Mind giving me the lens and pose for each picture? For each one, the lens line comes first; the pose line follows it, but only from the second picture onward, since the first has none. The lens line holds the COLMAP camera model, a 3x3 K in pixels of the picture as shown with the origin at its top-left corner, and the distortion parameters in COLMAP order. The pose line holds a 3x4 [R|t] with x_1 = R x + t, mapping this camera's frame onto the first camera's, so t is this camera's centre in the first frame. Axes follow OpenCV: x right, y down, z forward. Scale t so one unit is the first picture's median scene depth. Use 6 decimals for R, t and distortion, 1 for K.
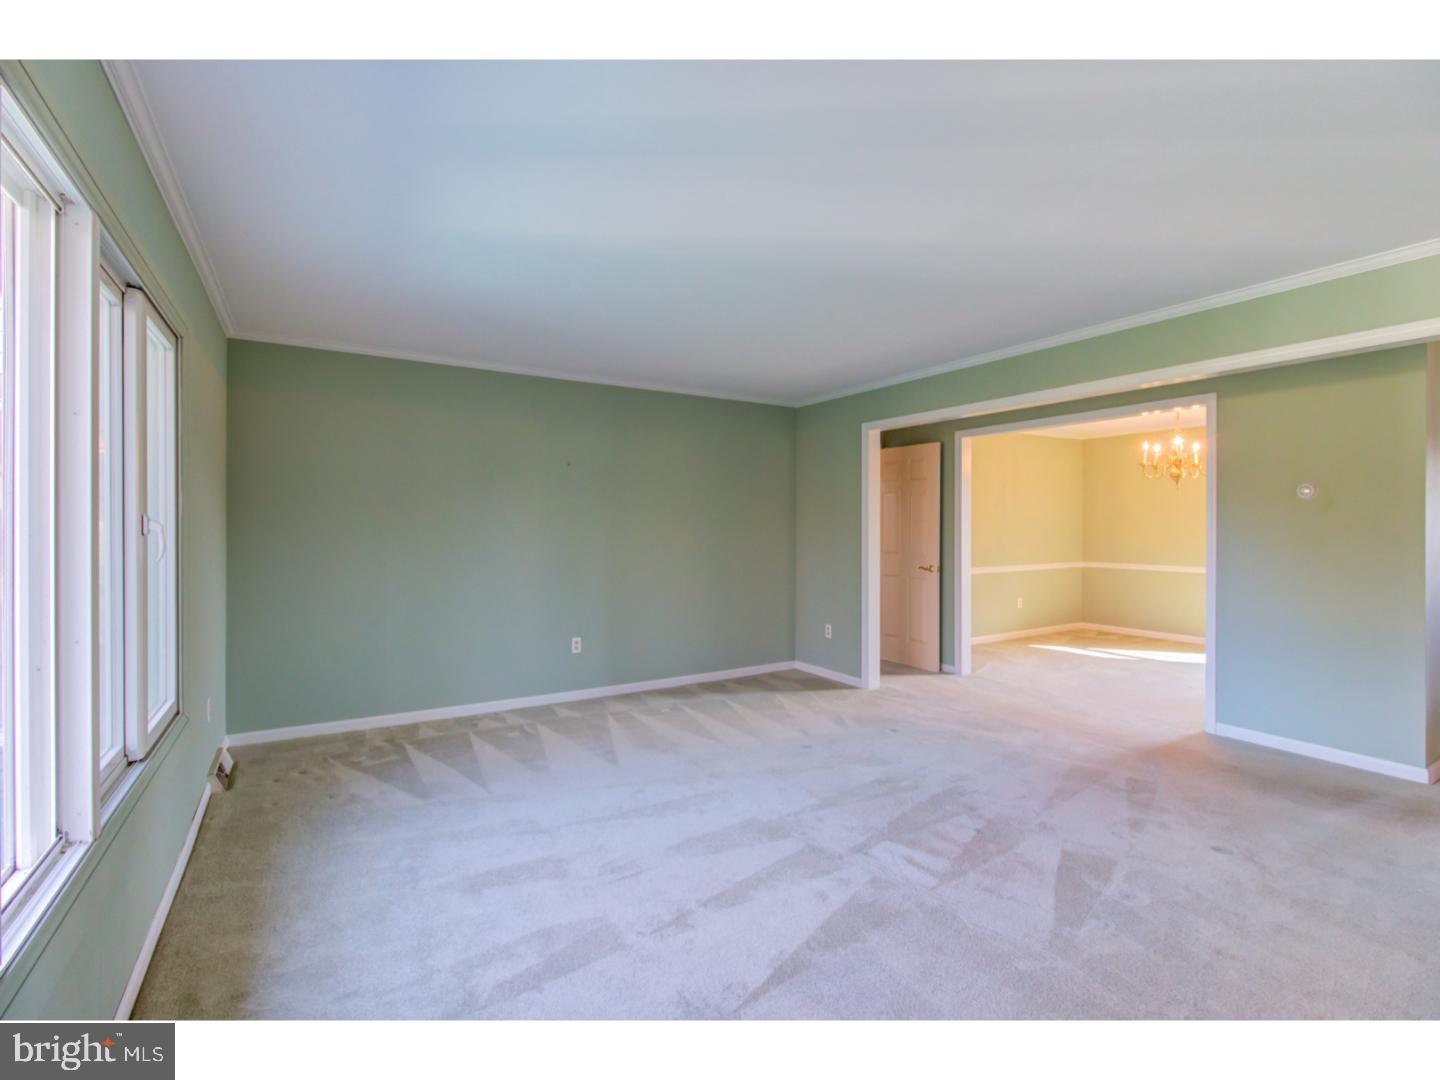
lens RADIAL K [[676.4, 0, 720.5], [0, 676.4, 524.4], [0, 0, 1]] dist [-0.004089, -0.001106]
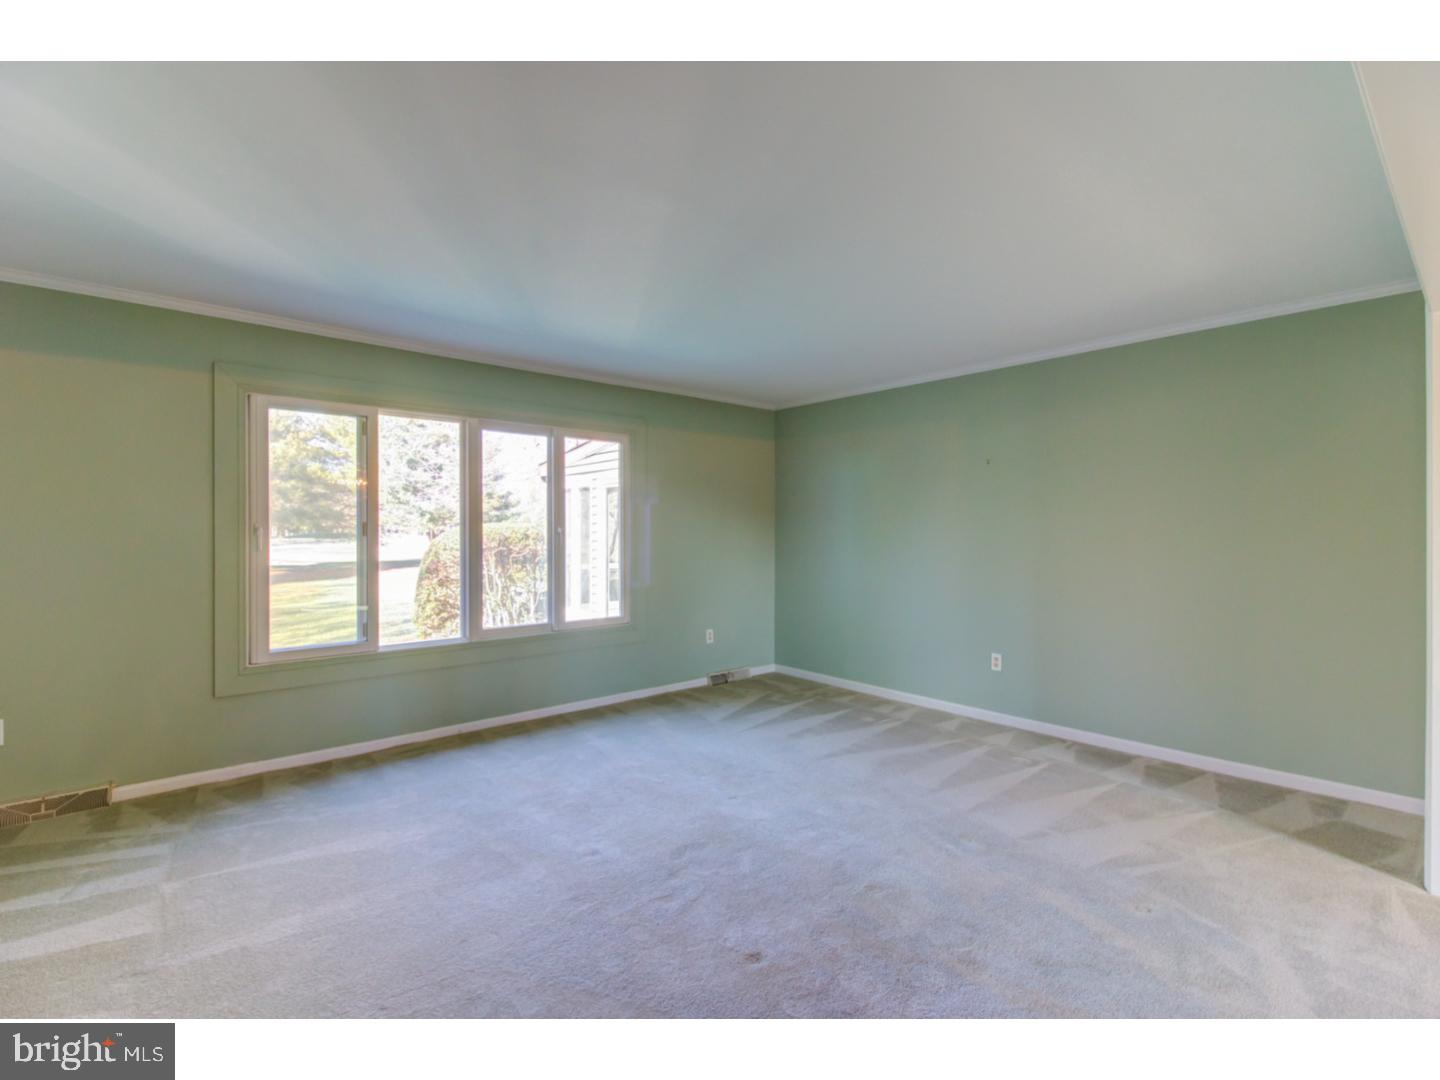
lens RADIAL K [[676.4, 0, 709.5], [0, 676.4, 534.3], [0, 0, 1]] dist [-0.004089, -0.001106]
pose [[0.160704, 0.007893, -0.986971, 0.703592], [-0.009160, 0.999937, 0.006505, 0.007736], [0.986960, 0.007995, 0.160766, 0.552954]]
